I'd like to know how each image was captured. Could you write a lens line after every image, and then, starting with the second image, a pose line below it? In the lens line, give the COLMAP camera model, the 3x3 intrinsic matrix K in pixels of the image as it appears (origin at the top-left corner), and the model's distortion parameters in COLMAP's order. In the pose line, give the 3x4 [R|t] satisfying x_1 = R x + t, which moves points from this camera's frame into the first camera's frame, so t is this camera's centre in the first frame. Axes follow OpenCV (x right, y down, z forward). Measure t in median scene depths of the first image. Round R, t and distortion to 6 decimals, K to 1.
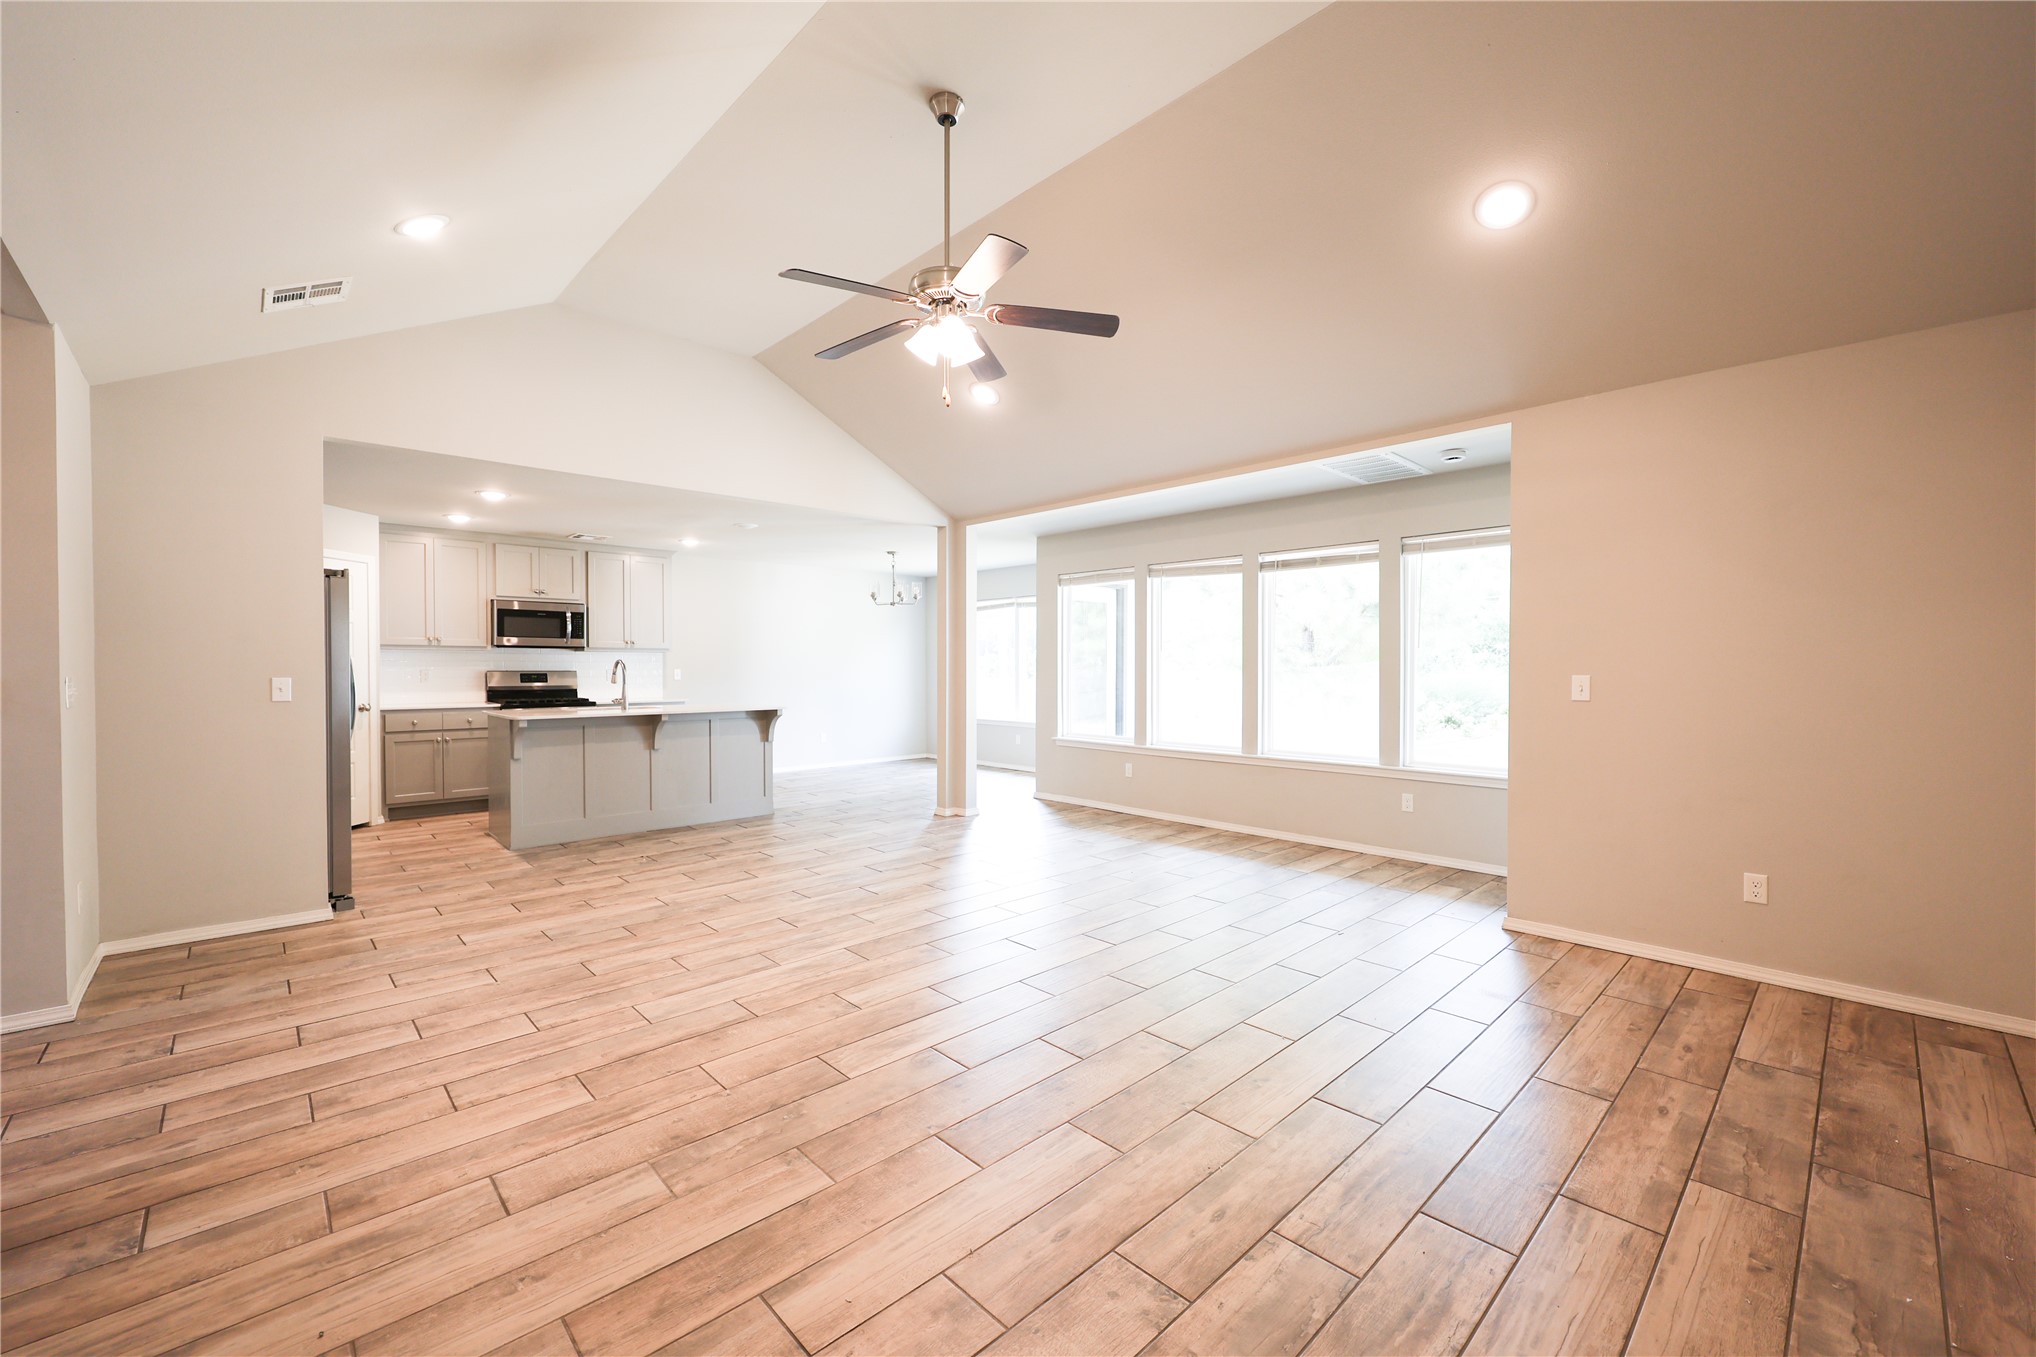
lens RADIAL K [[816.0, 0, 1019.4], [0, 816.0, 679.9], [0, 0, 1]] dist [0.002039, -0.000875]
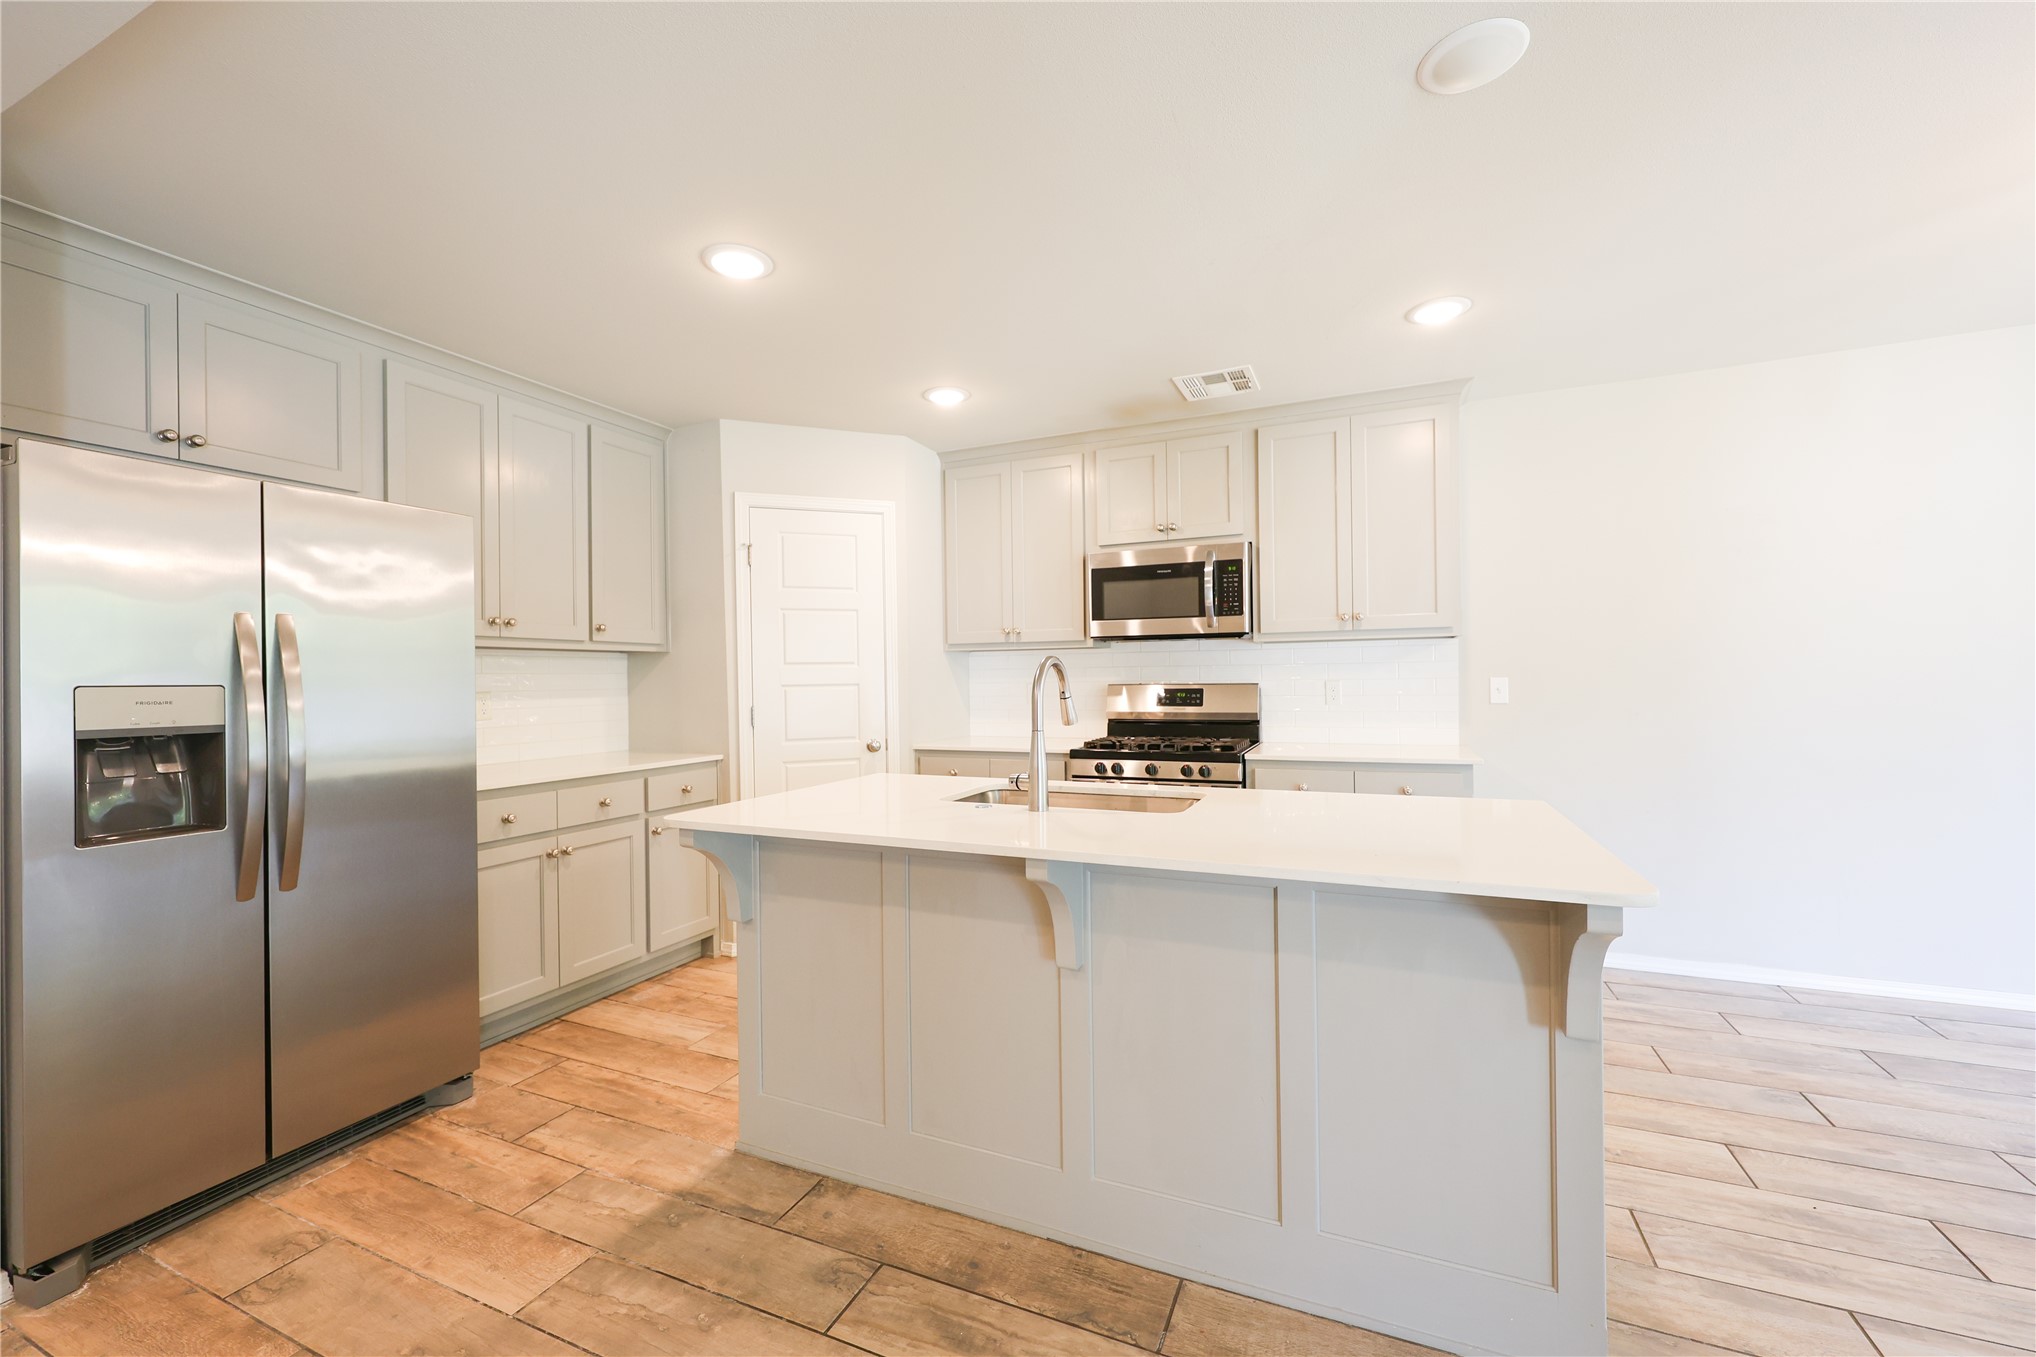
lens RADIAL K [[816.0, 0, 1009.6], [0, 816.0, 680.7], [0, 0, 1]] dist [0.002039, -0.000875]
pose [[0.375273, -0.002681, -0.926911, -0.179284], [-0.000788, 0.999995, -0.003212, -0.013370], [0.926914, 0.001935, 0.375269, 0.826846]]
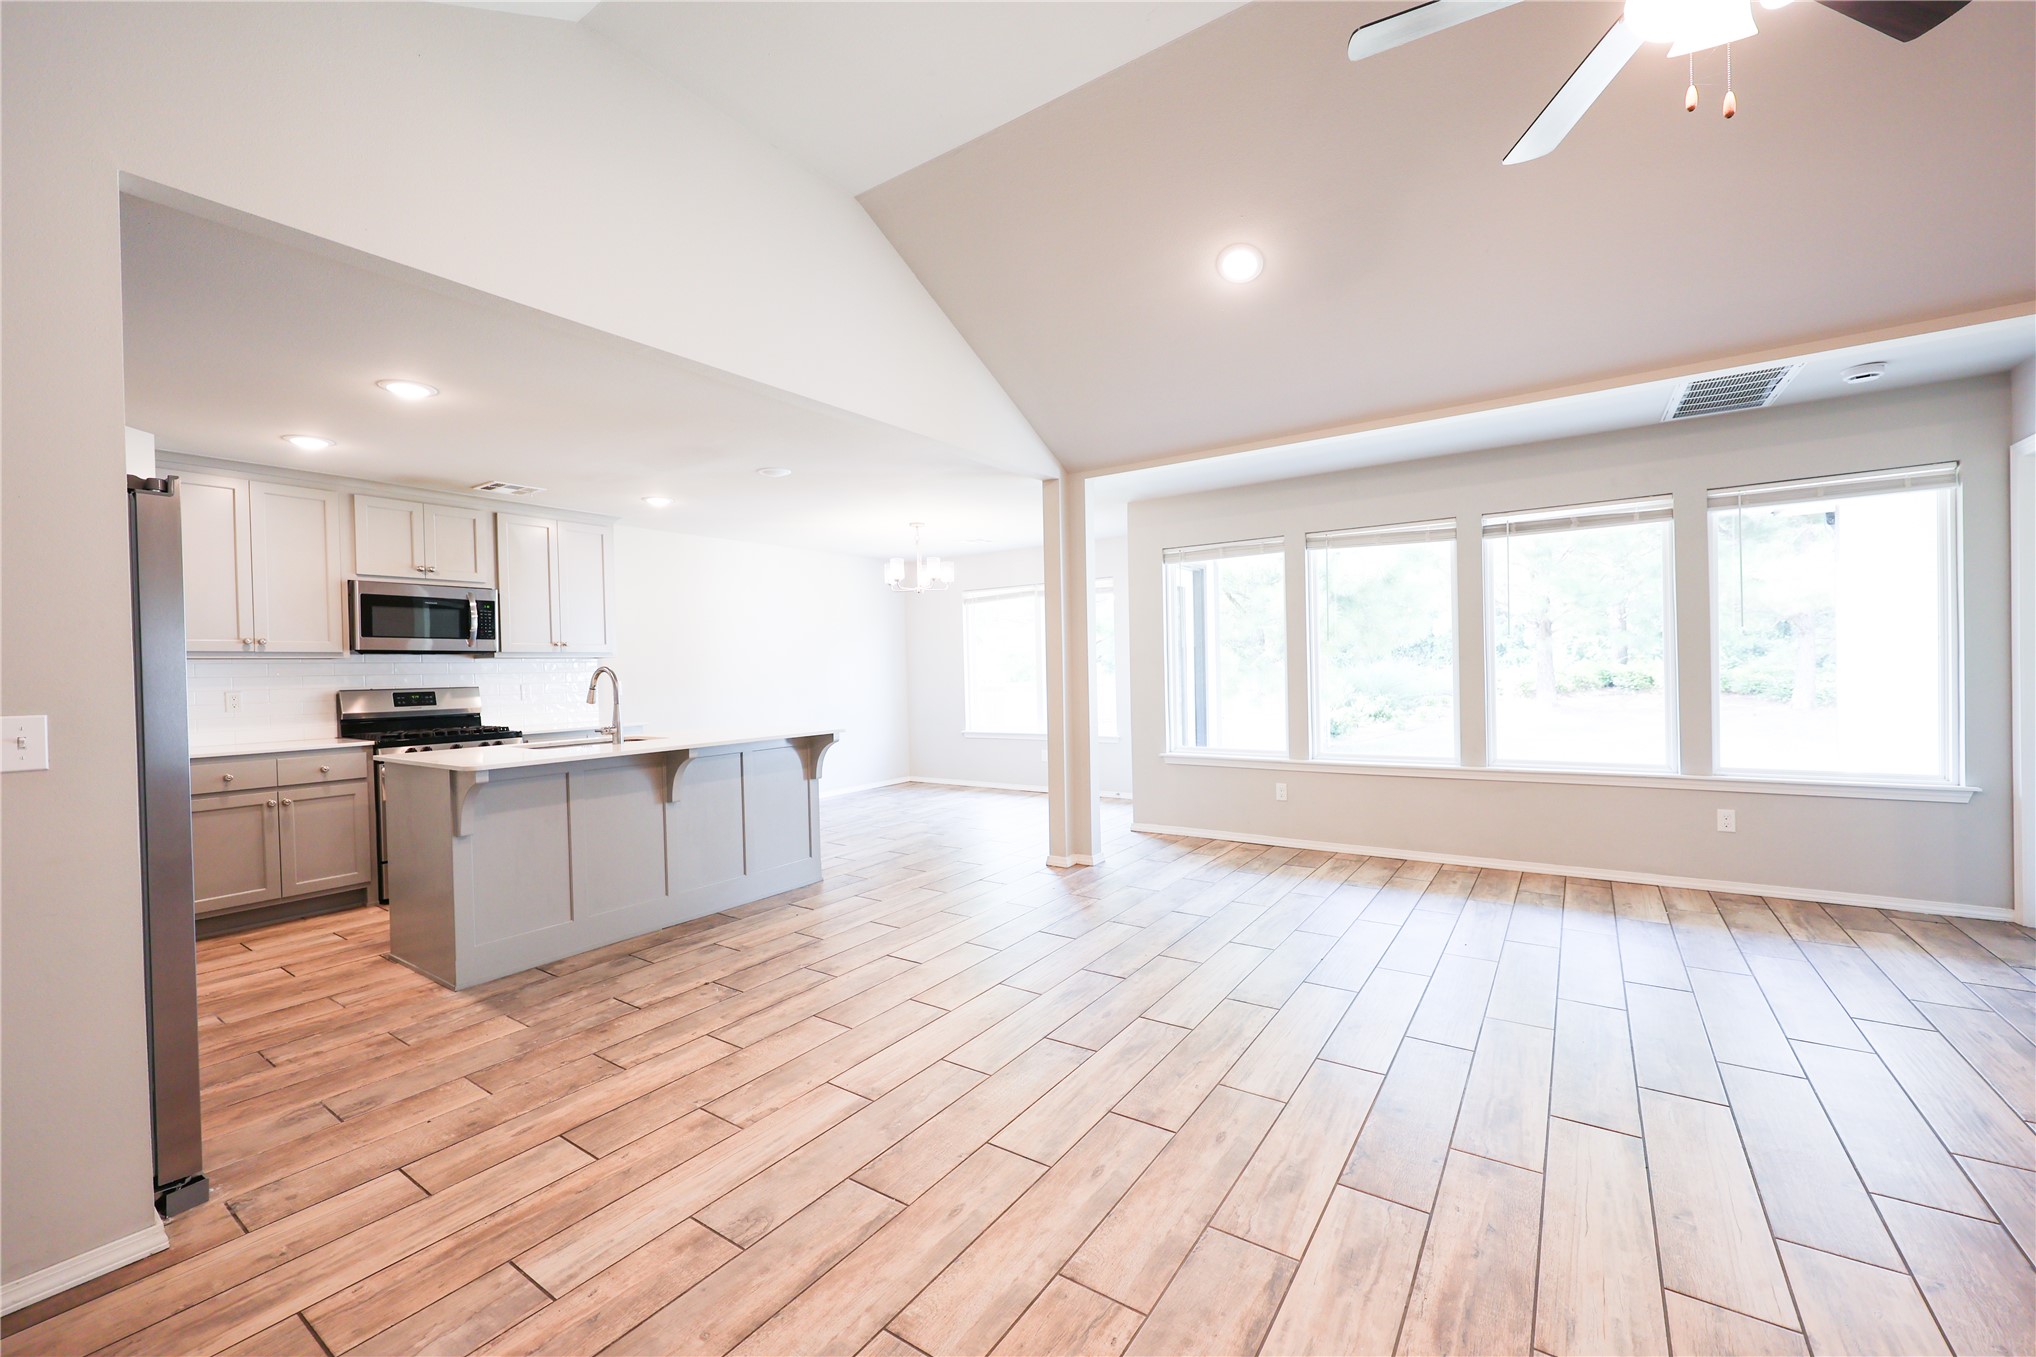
lens RADIAL K [[816.0, 0, 1017.9], [0, 816.0, 677.9], [0, 0, 1]] dist [0.002039, -0.000875]
pose [[0.978731, -0.025613, 0.203544, -0.289802], [0.027173, 0.999619, -0.004869, -0.003541], [-0.203342, 0.010297, 0.979054, 0.286667]]
